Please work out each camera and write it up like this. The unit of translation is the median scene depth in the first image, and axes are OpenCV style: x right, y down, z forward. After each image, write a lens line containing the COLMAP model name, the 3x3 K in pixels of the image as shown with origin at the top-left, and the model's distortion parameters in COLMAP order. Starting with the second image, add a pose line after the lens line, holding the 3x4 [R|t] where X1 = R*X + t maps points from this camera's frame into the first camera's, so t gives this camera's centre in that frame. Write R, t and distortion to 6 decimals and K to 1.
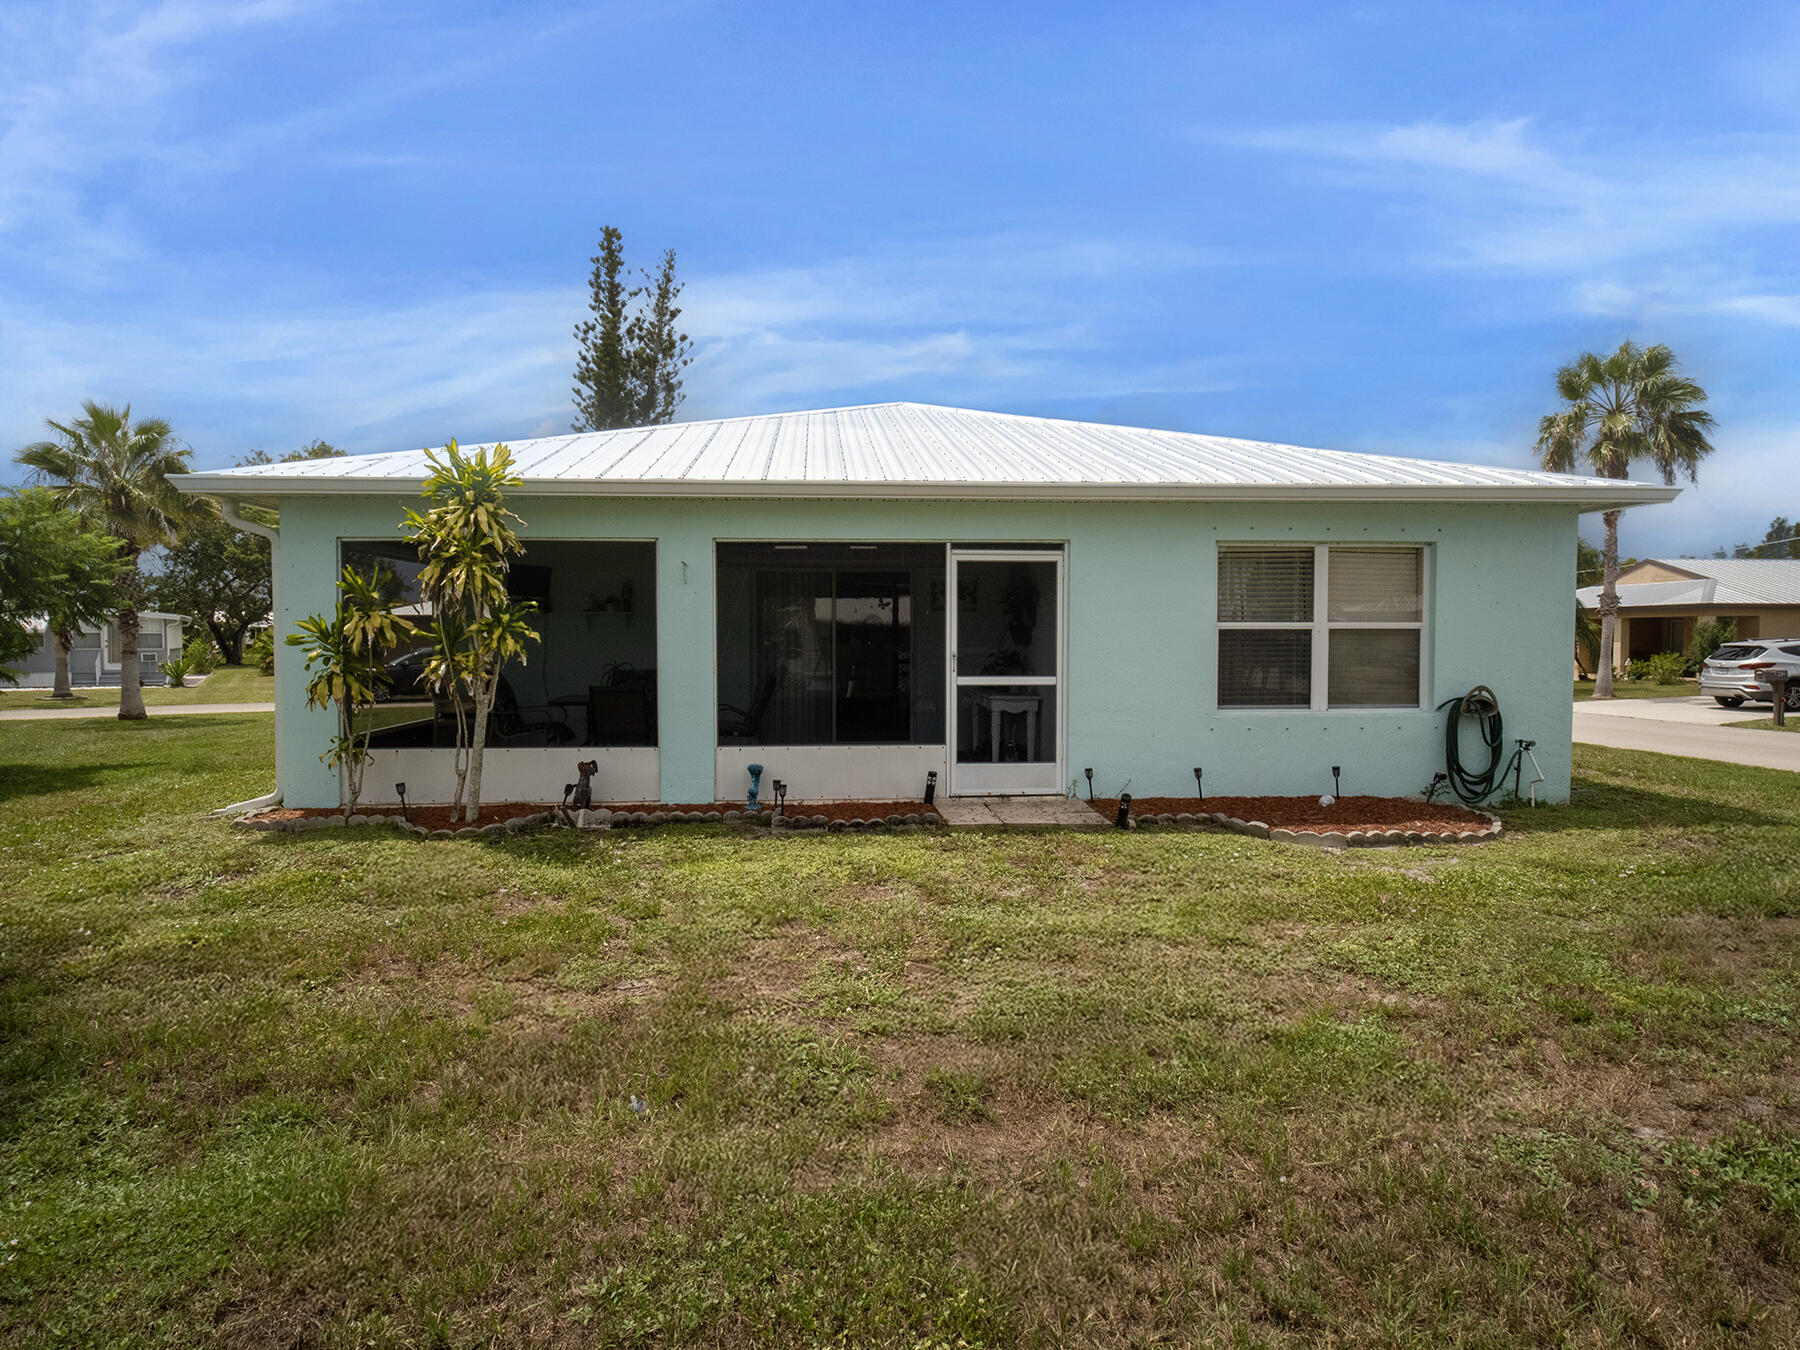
lens RADIAL K [[1020.6, 0, 900.0], [0, 1020.6, 675.0], [0, 0, 1]] dist [0.001271, 0.000277]
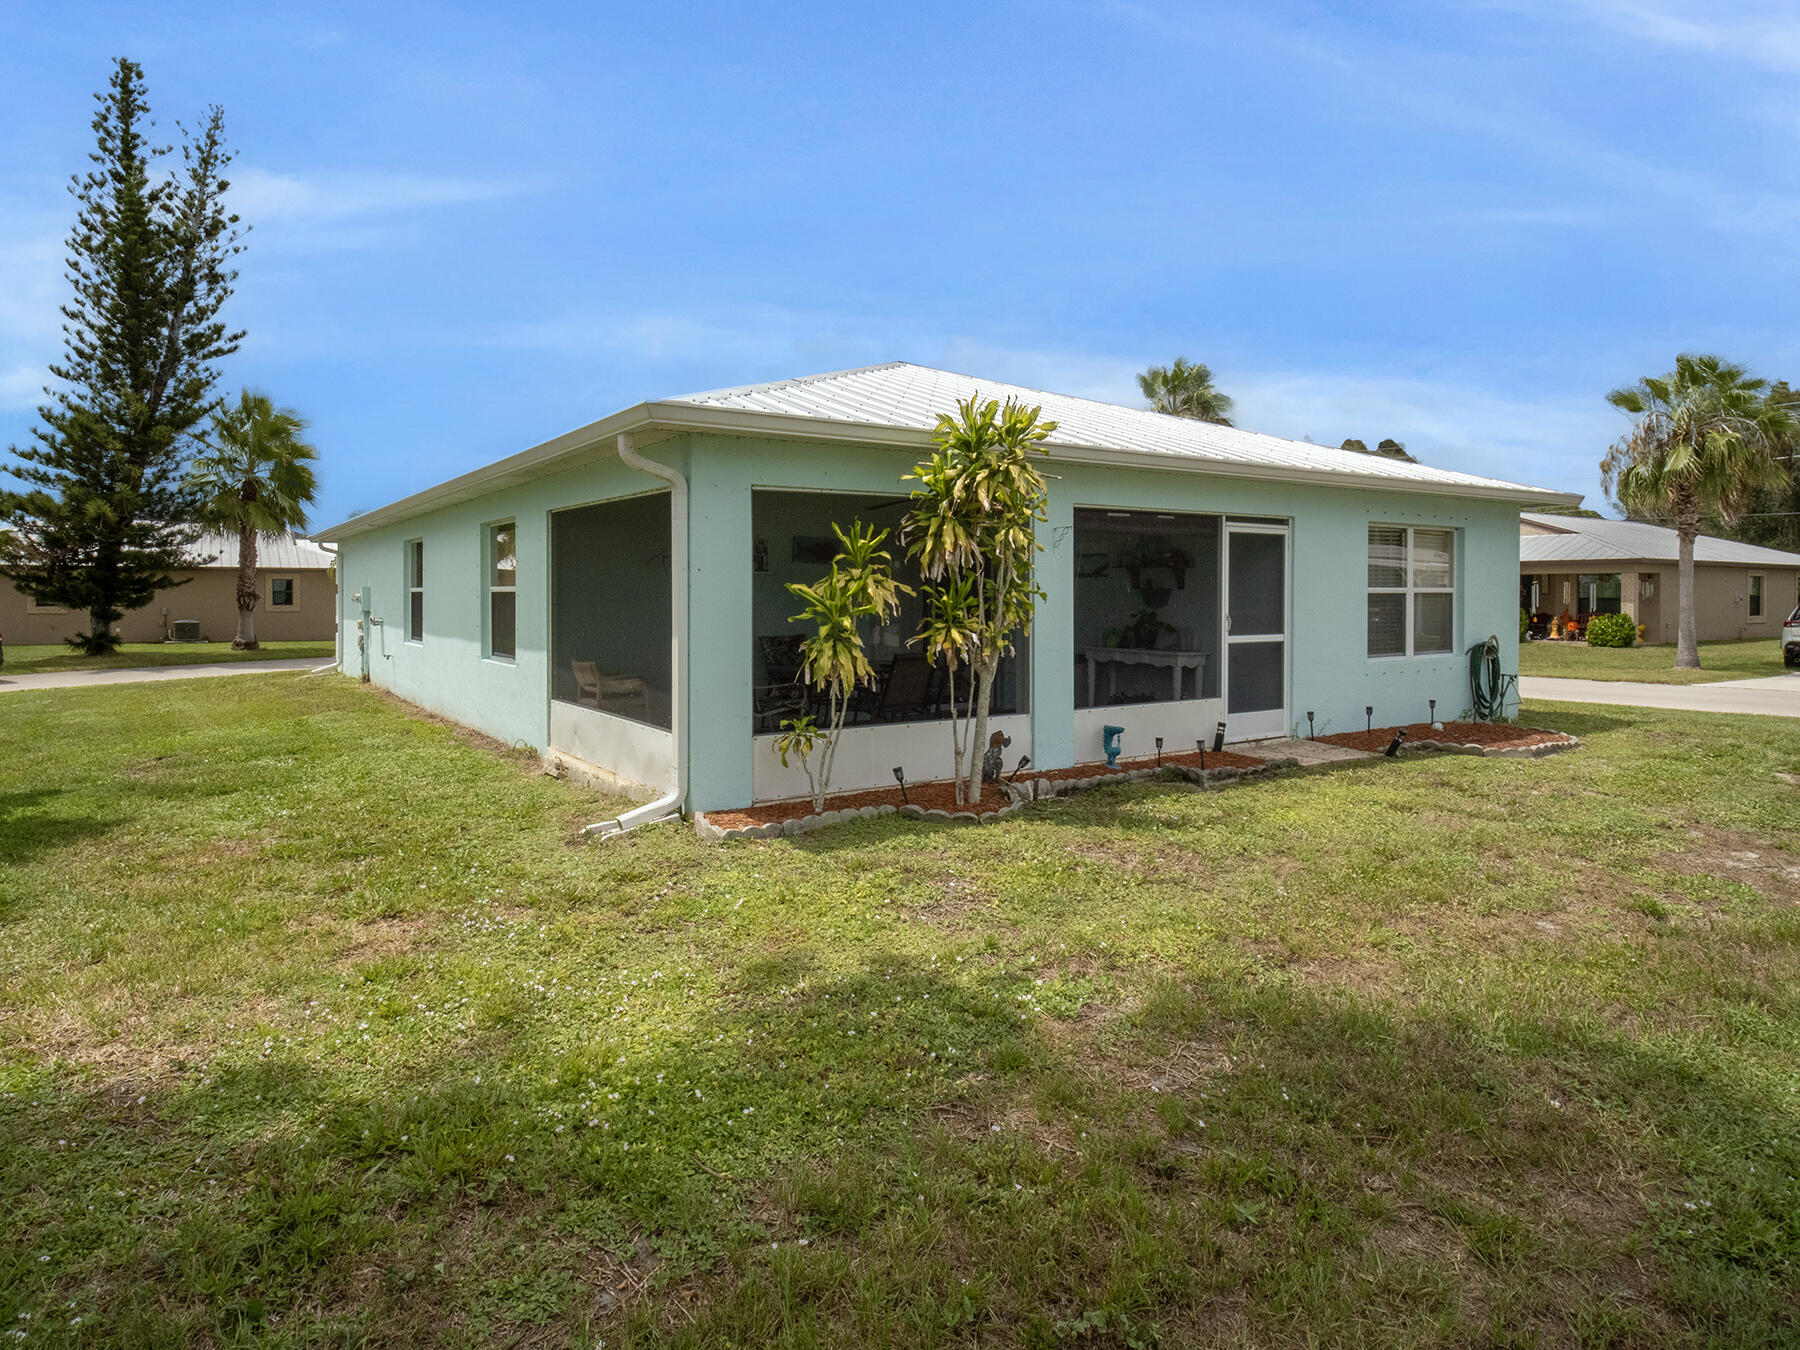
lens RADIAL K [[1065.0, 0, 900.2], [0, 1065.0, 586.8], [0, 0, 1]] dist [-0.000781, -0.000411]
pose [[0.866254, 0.003865, 0.499589, -0.804004], [0.017548, 0.999118, -0.038156, -0.012779], [-0.499296, 0.041819, 0.865422, 0.164817]]
